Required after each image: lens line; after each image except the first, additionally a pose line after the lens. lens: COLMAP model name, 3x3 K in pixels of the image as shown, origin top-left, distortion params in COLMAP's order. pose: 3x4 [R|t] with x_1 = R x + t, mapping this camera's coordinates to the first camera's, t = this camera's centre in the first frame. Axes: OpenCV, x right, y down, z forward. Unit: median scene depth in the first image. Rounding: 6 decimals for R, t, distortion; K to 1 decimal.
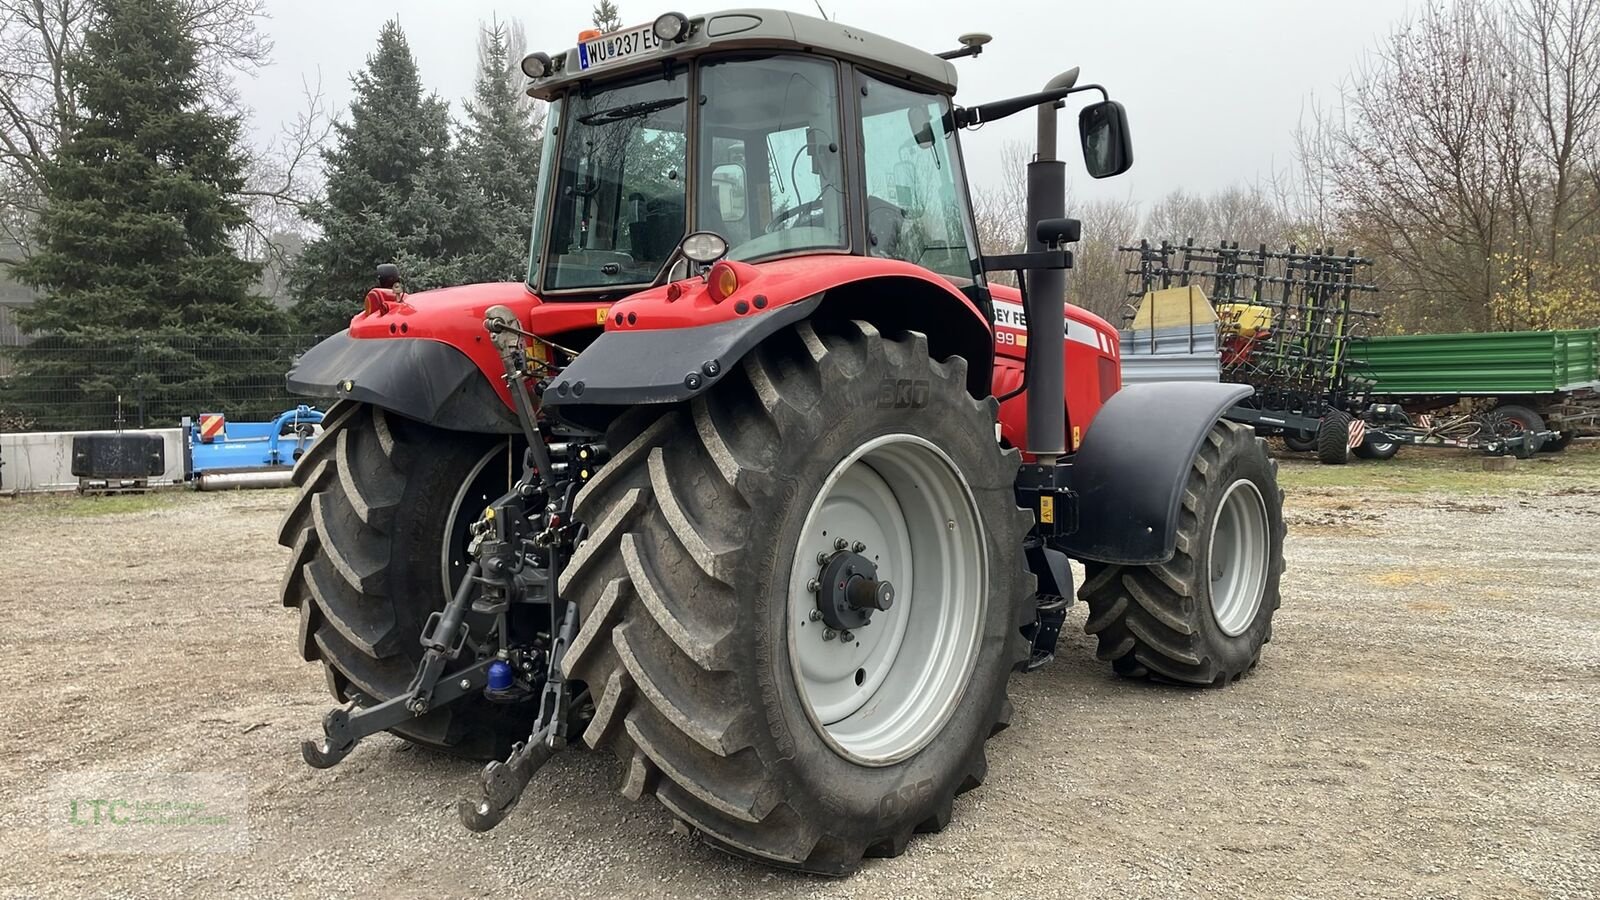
lens RADIAL K [[1245.0, 0, 762.5], [0, 1245.0, 423.0], [0, 0, 1]] dist [0.050427, -0.060260]
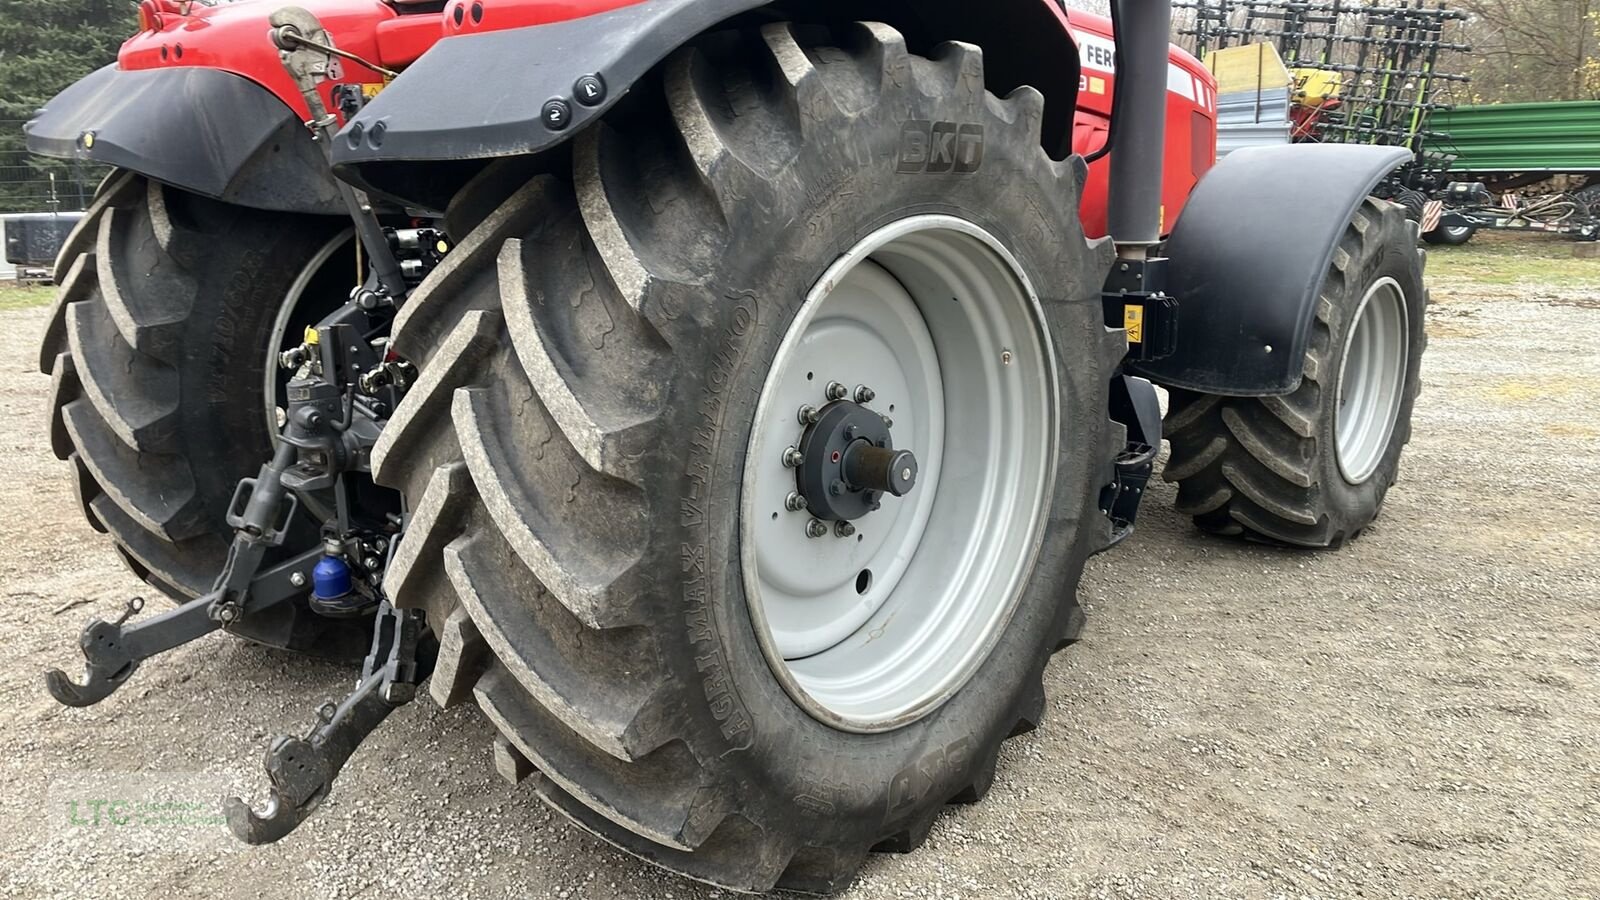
lens RADIAL K [[1245.0, 0, 761.3], [0, 1245.0, 428.4], [0, 0, 1]] dist [0.050427, -0.060260]
pose [[0.999913, 0.001897, -0.013018, 0.029888], [0.000403, 0.984664, 0.174459, 0.004291], [0.013149, -0.174449, 0.984578, 0.332427]]
